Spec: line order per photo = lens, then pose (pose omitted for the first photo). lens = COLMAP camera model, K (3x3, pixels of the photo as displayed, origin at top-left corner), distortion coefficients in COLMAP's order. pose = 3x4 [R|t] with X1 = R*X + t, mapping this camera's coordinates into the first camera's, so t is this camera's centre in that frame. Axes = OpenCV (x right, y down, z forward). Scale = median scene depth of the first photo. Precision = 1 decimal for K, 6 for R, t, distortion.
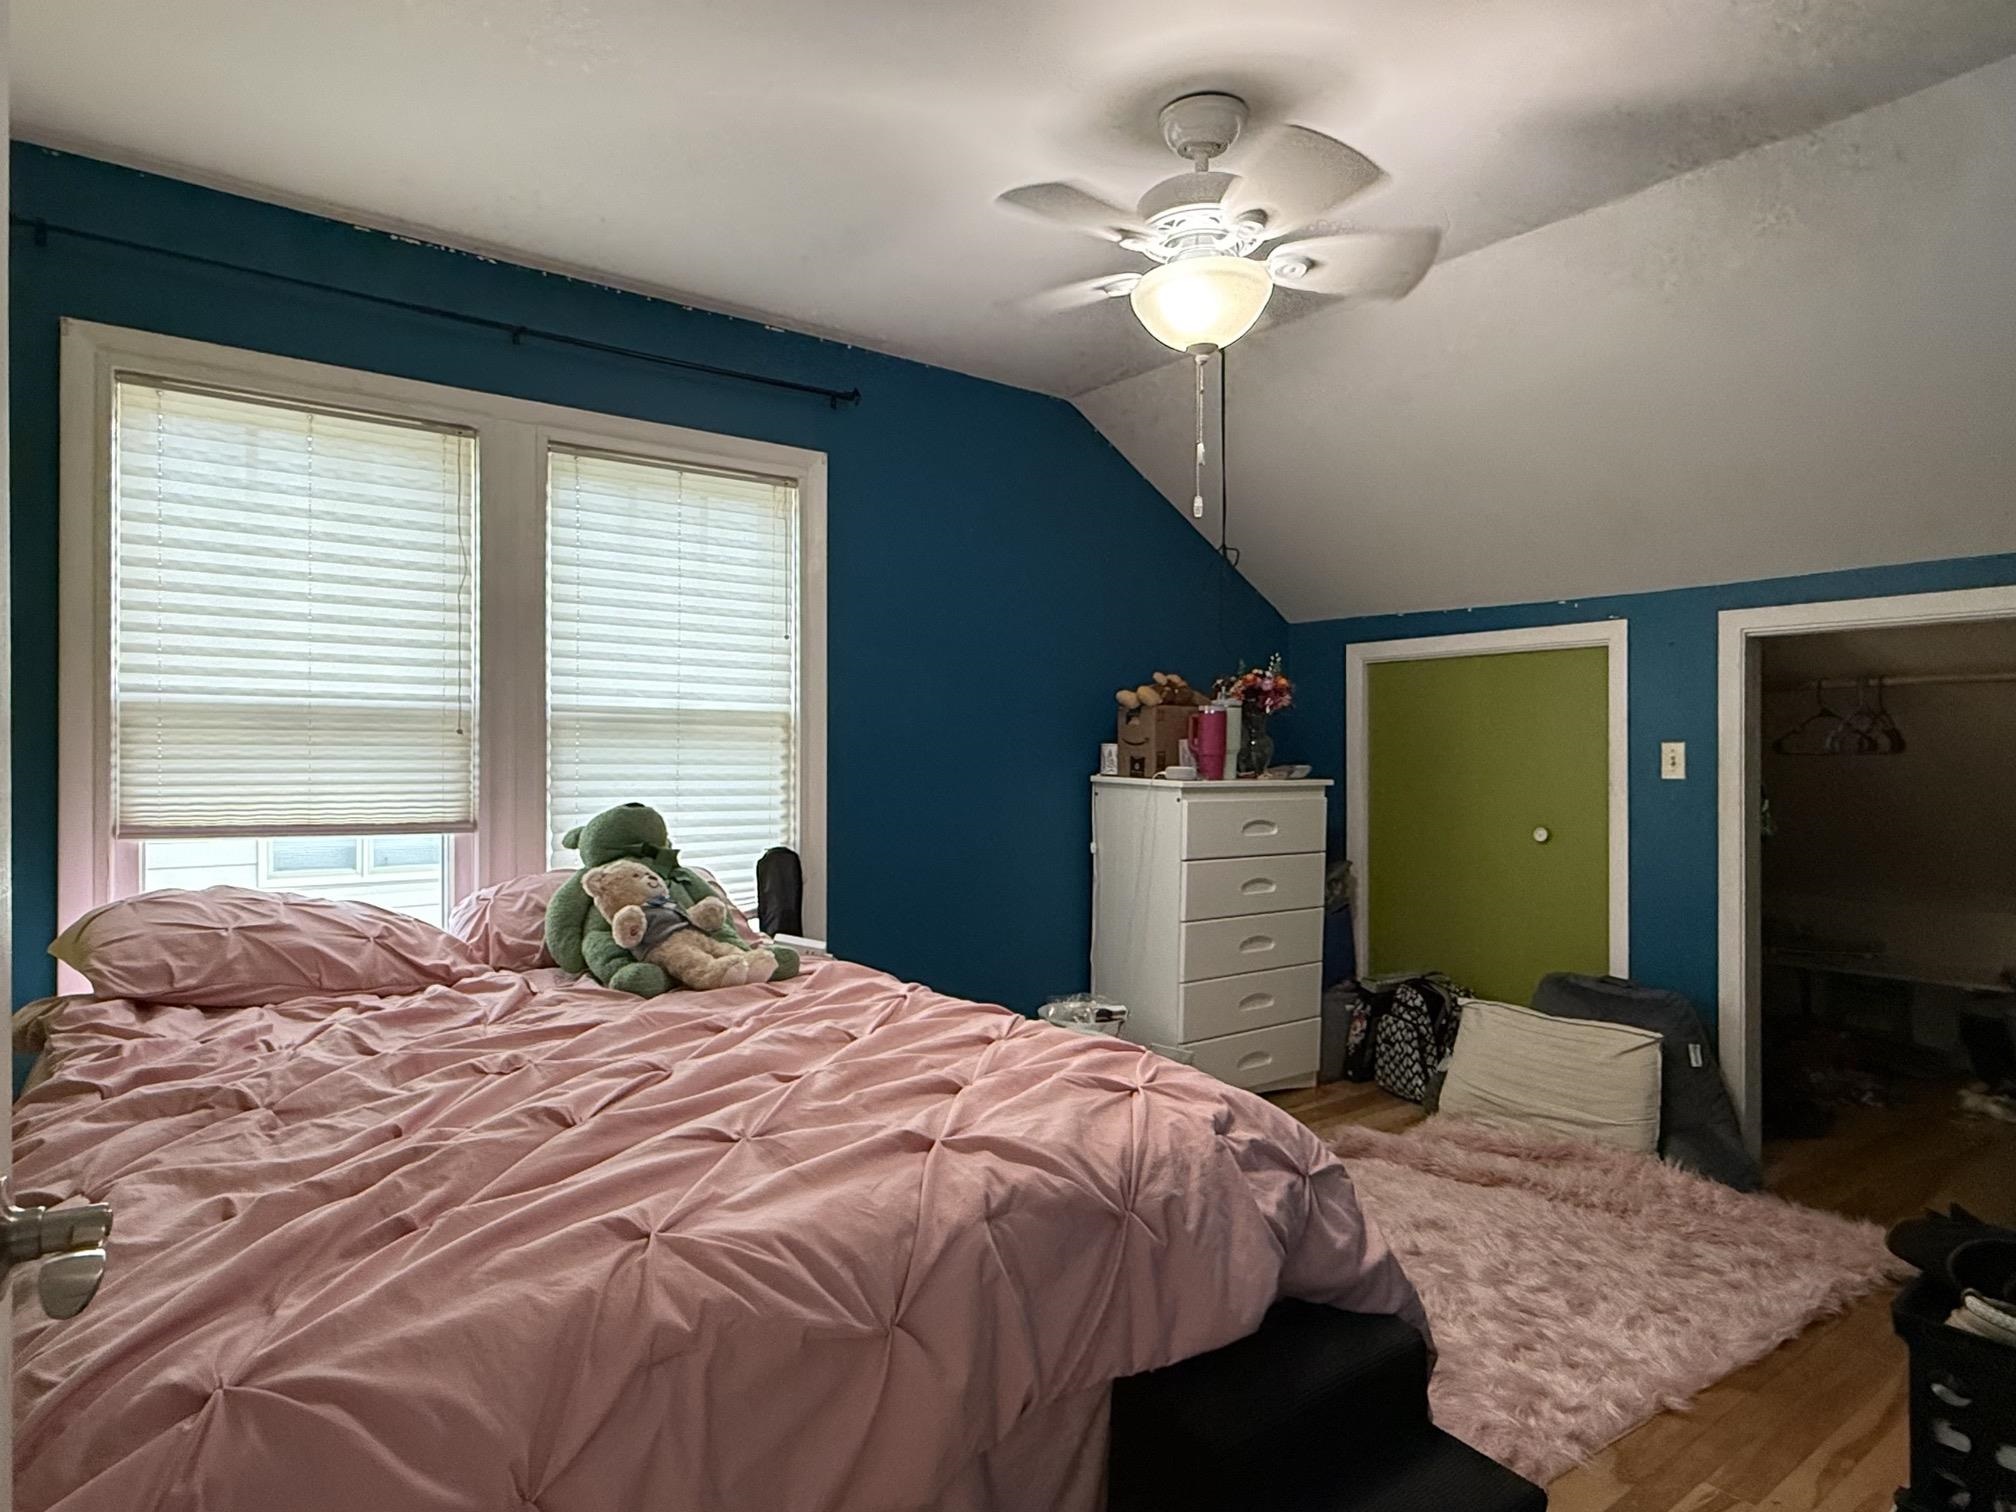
lens RADIAL K [[1173.7, 0, 1002.0], [0, 1173.7, 755.4], [0, 0, 1]] dist [0.000808, 0.000096]
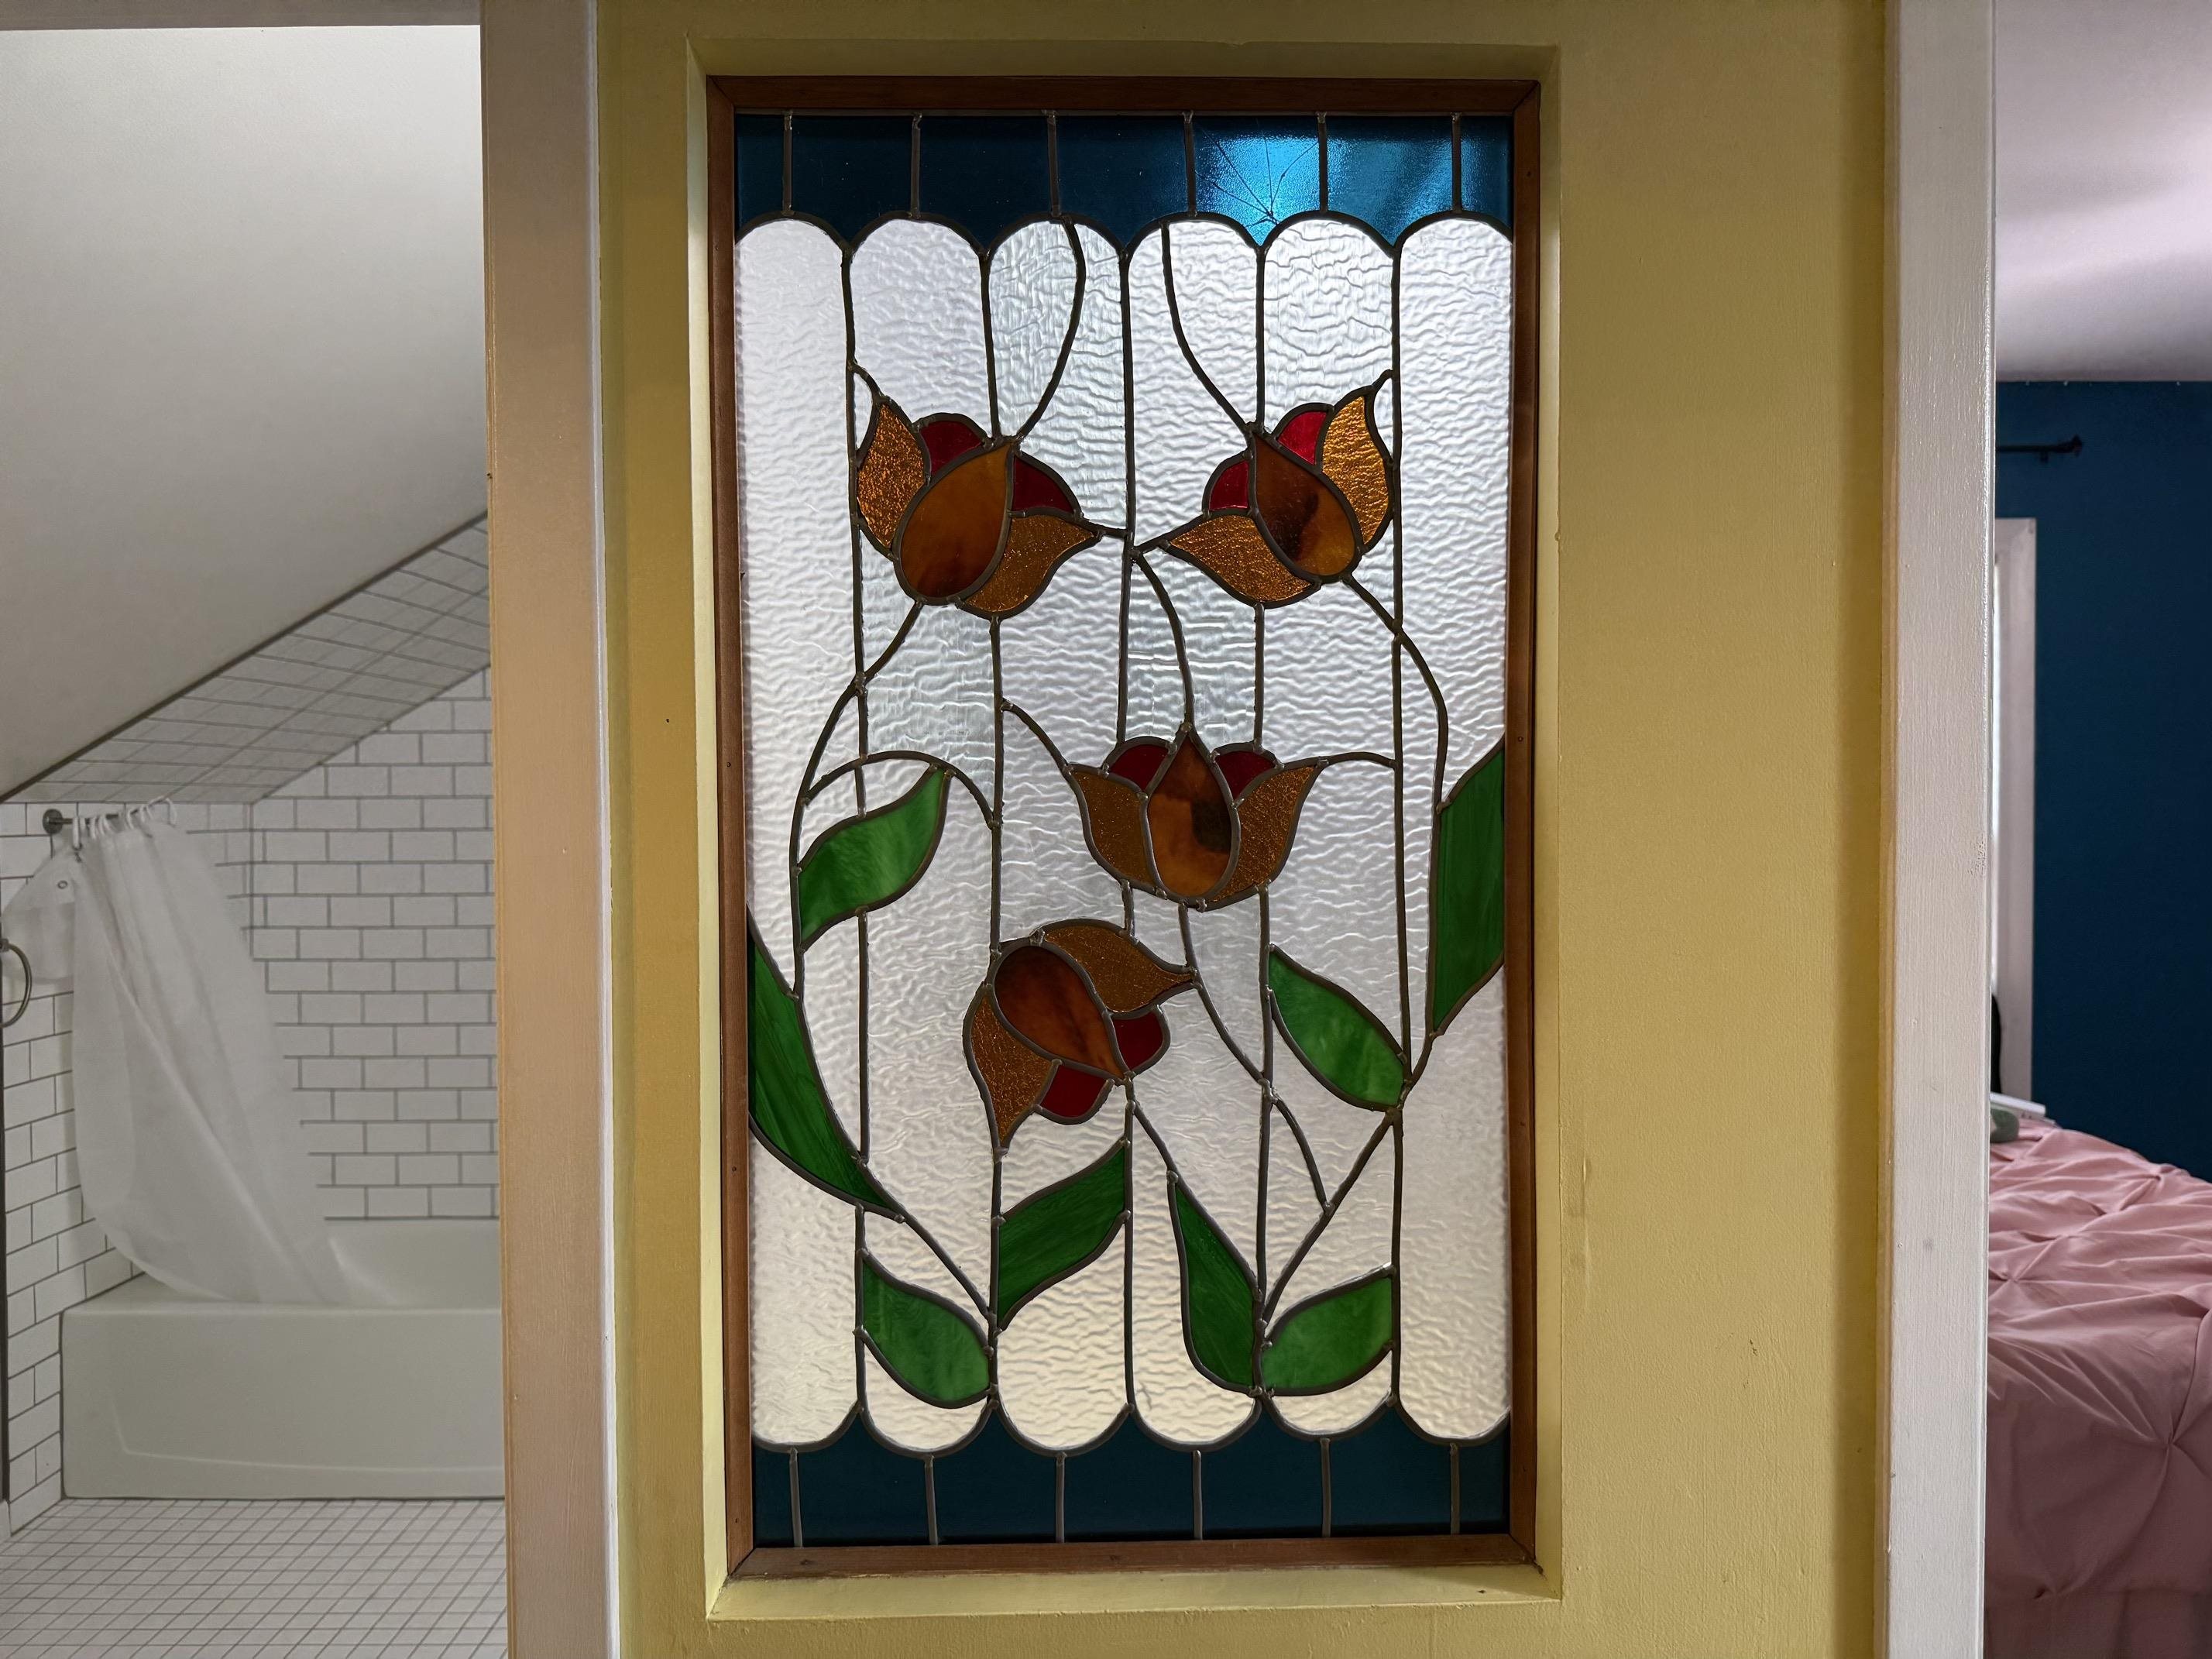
lens RADIAL K [[1601.9, 0, 1086.5], [0, 1601.9, 833.2], [0, 0, 1]] dist [-0.000125, -0.014050]
pose [[0.796612, 0.007159, -0.604449, 0.004381], [0.006038, 0.999786, 0.019799, -0.138025], [0.604461, -0.019422, 0.796398, -0.728625]]
